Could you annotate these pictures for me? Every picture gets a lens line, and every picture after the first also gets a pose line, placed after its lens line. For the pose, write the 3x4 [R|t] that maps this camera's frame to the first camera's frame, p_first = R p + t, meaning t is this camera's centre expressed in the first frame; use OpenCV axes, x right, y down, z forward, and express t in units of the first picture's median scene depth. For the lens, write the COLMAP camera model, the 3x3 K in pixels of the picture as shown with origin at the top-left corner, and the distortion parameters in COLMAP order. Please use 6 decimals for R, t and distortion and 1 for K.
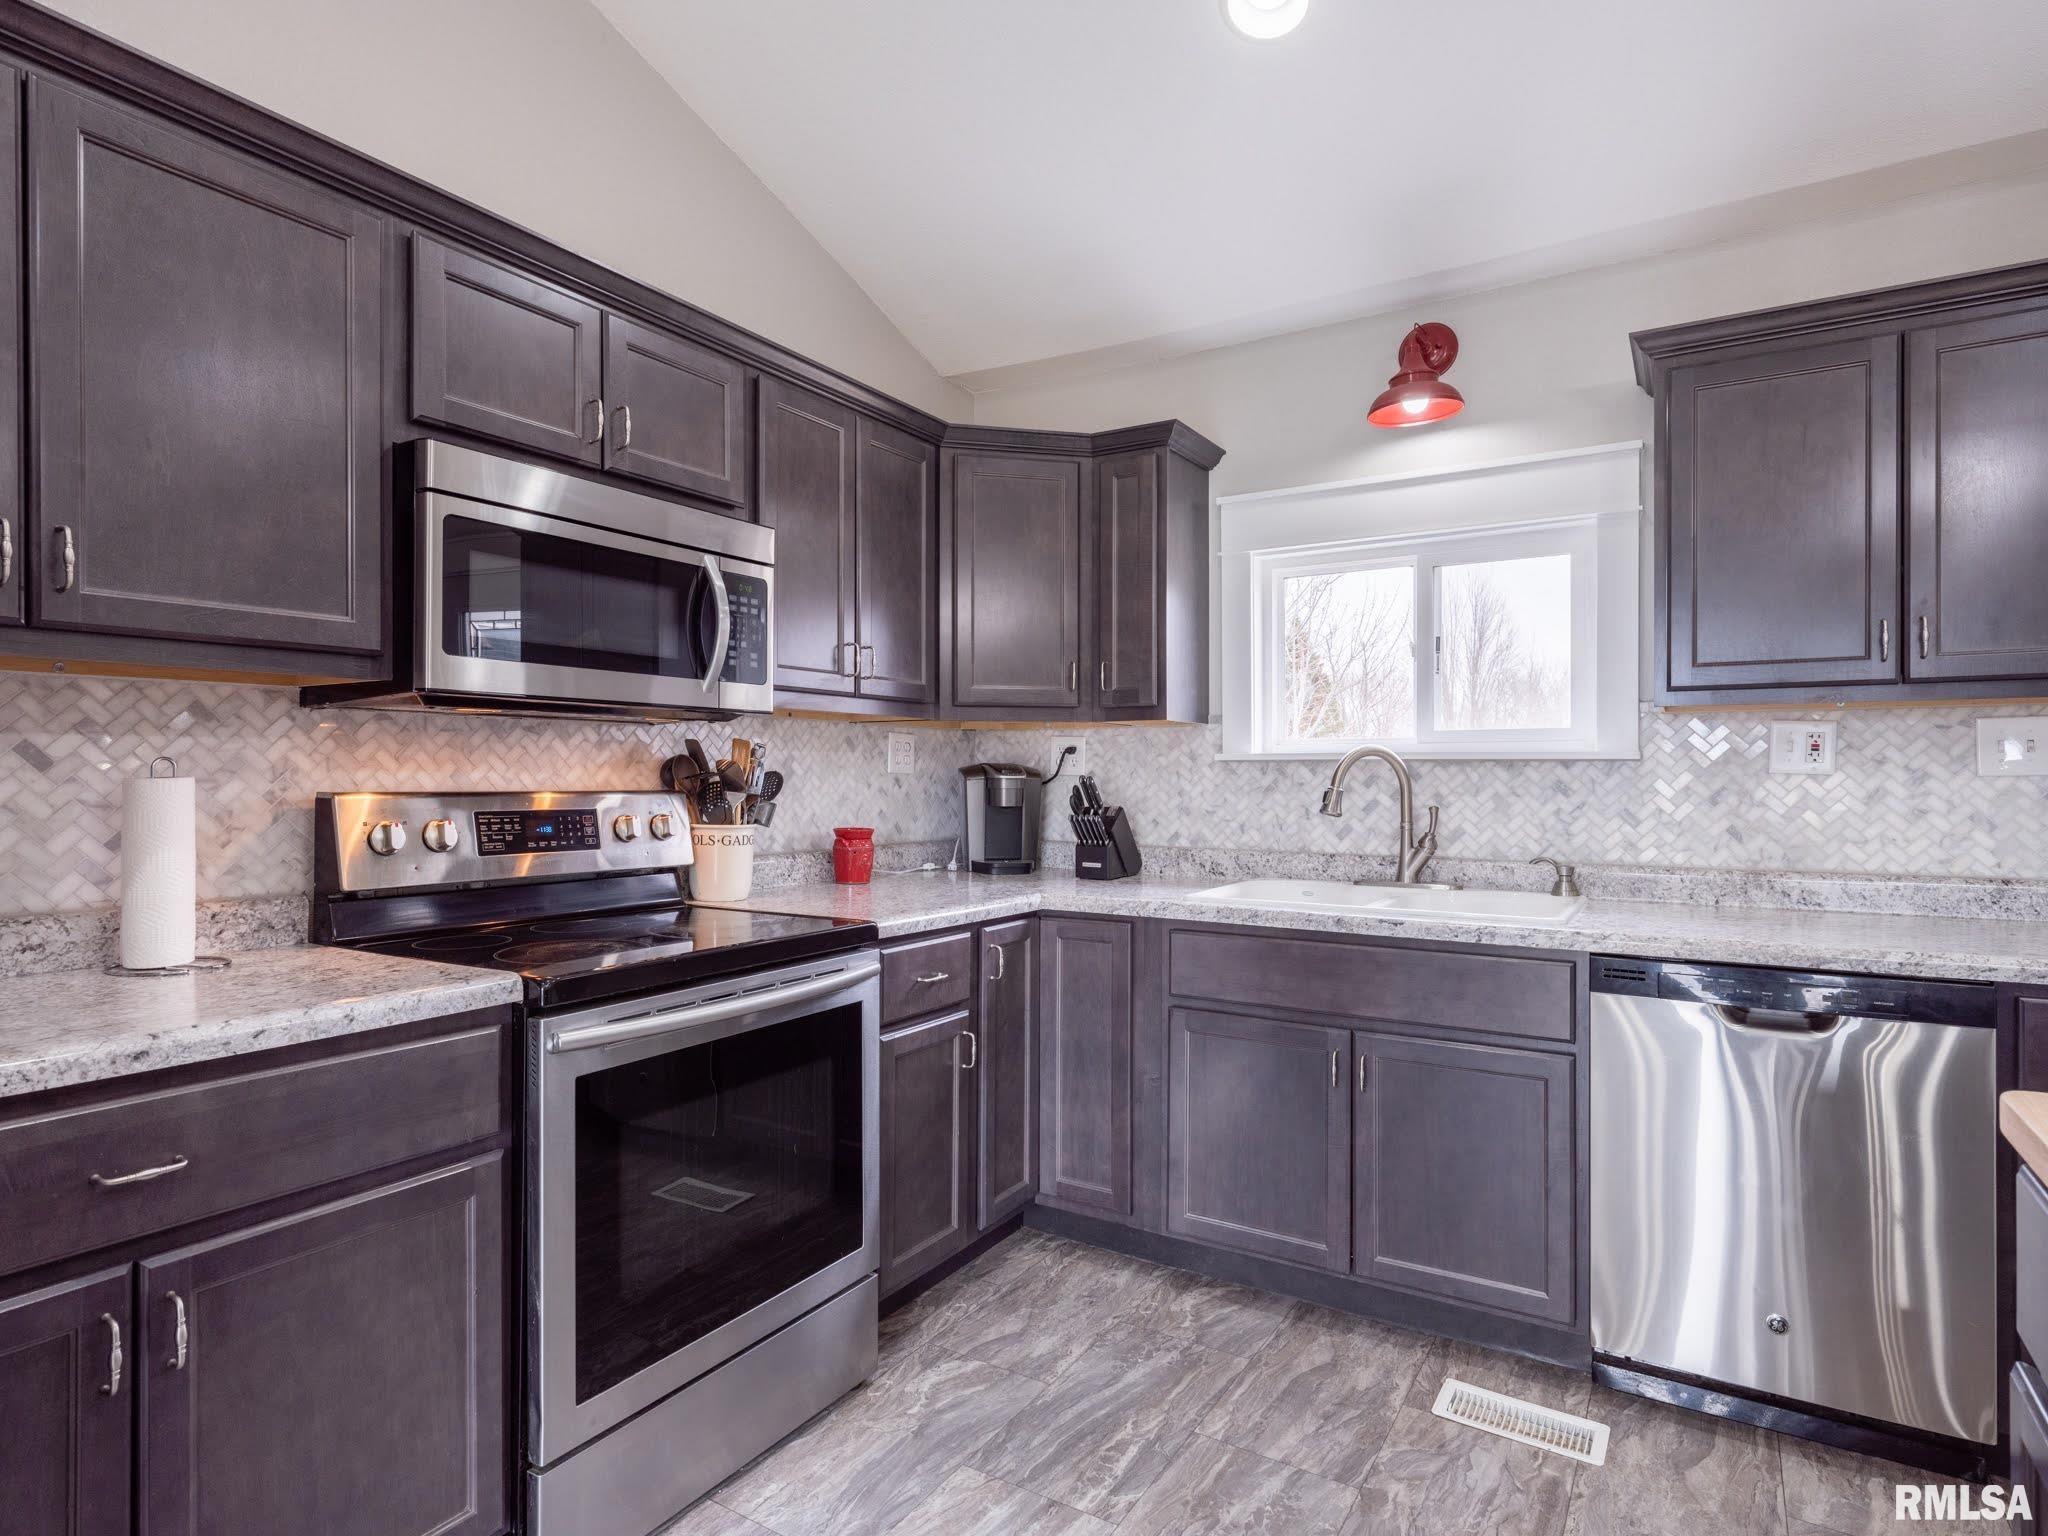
lens RADIAL K [[1101.8, 0, 1027.5], [0, 1101.8, 769.8], [0, 0, 1]] dist [-0.000789, 0.000605]
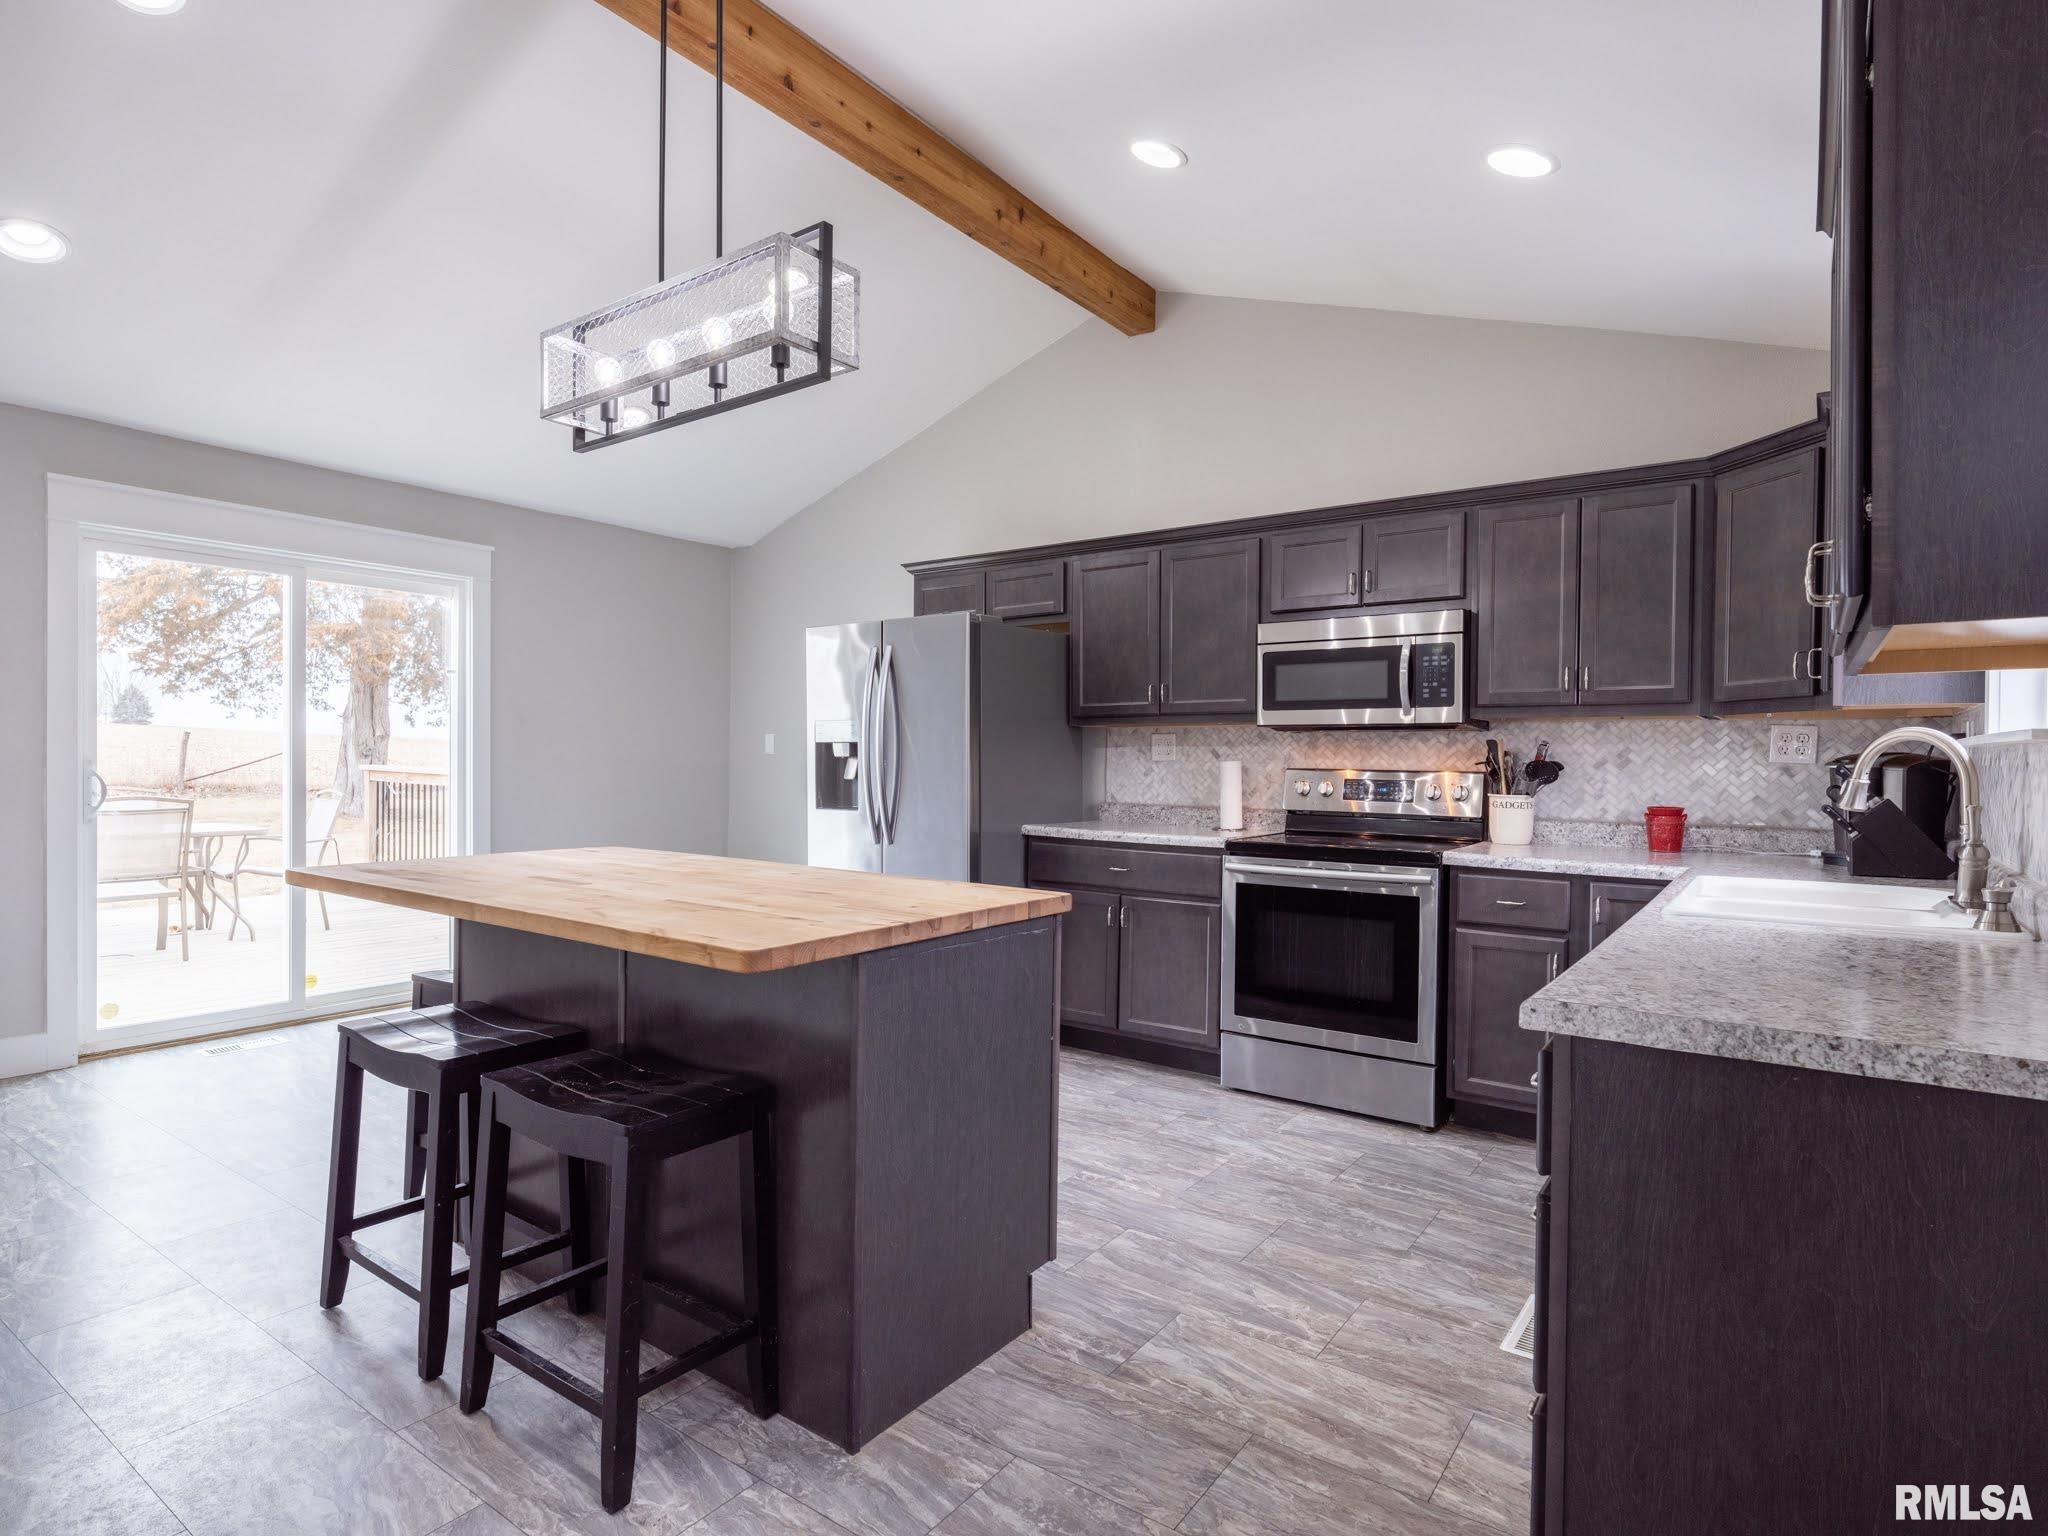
lens RADIAL K [[1101.8, 0, 1025.9], [0, 1101.8, 765.4], [0, 0, 1]] dist [-0.000789, 0.000605]
pose [[-0.061552, 0.004808, -0.998092, 1.572942], [-0.003230, 0.999982, 0.005016, 0.003924], [0.998099, 0.003533, -0.061535, 0.514345]]
